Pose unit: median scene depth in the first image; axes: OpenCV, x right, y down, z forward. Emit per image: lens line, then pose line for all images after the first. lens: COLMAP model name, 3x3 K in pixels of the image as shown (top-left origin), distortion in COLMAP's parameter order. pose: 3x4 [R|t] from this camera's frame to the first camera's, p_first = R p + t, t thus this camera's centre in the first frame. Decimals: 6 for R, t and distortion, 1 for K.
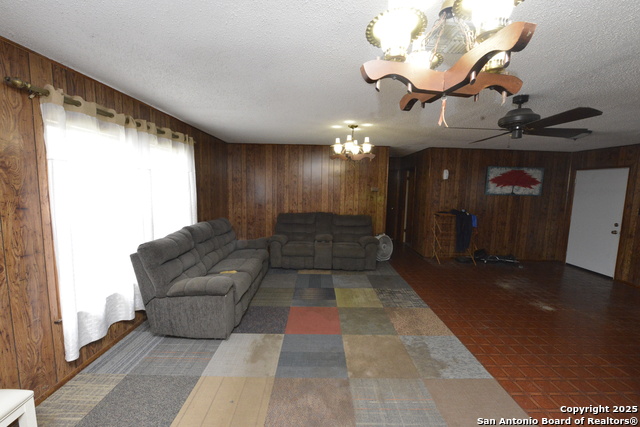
lens RADIAL K [[252.2, 0, 319.9], [0, 252.2, 210.0], [0, 0, 1]] dist [-0.007533, -0.000551]
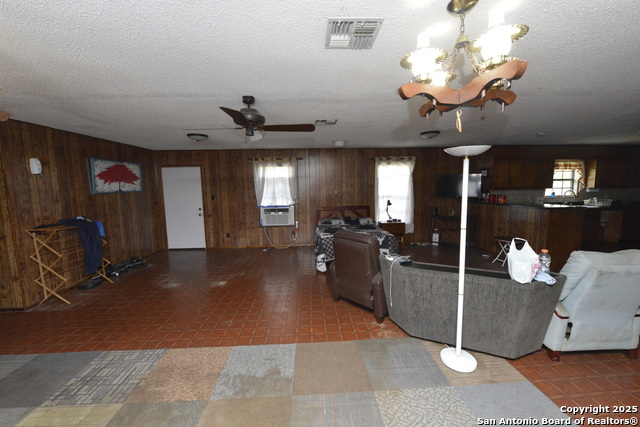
lens RADIAL K [[252.2, 0, 319.8], [0, 252.2, 212.5], [0, 0, 1]] dist [-0.007533, -0.000551]
pose [[-0.034526, -0.137715, 0.989870, -0.151796], [0.117114, 0.983079, 0.140855, -0.032179], [-0.992518, 0.120791, -0.017813, 0.325517]]
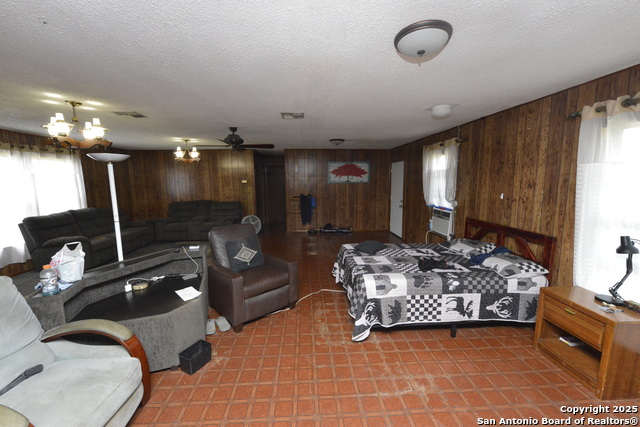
lens RADIAL K [[252.2, 0, 318.7], [0, 252.2, 212.2], [0, 0, 1]] dist [-0.007533, -0.000551]
pose [[0.998165, -0.038352, 0.046859, 0.545870], [0.036847, 0.998790, 0.032574, 0.050693], [-0.048052, -0.030788, 0.998370, -0.359904]]
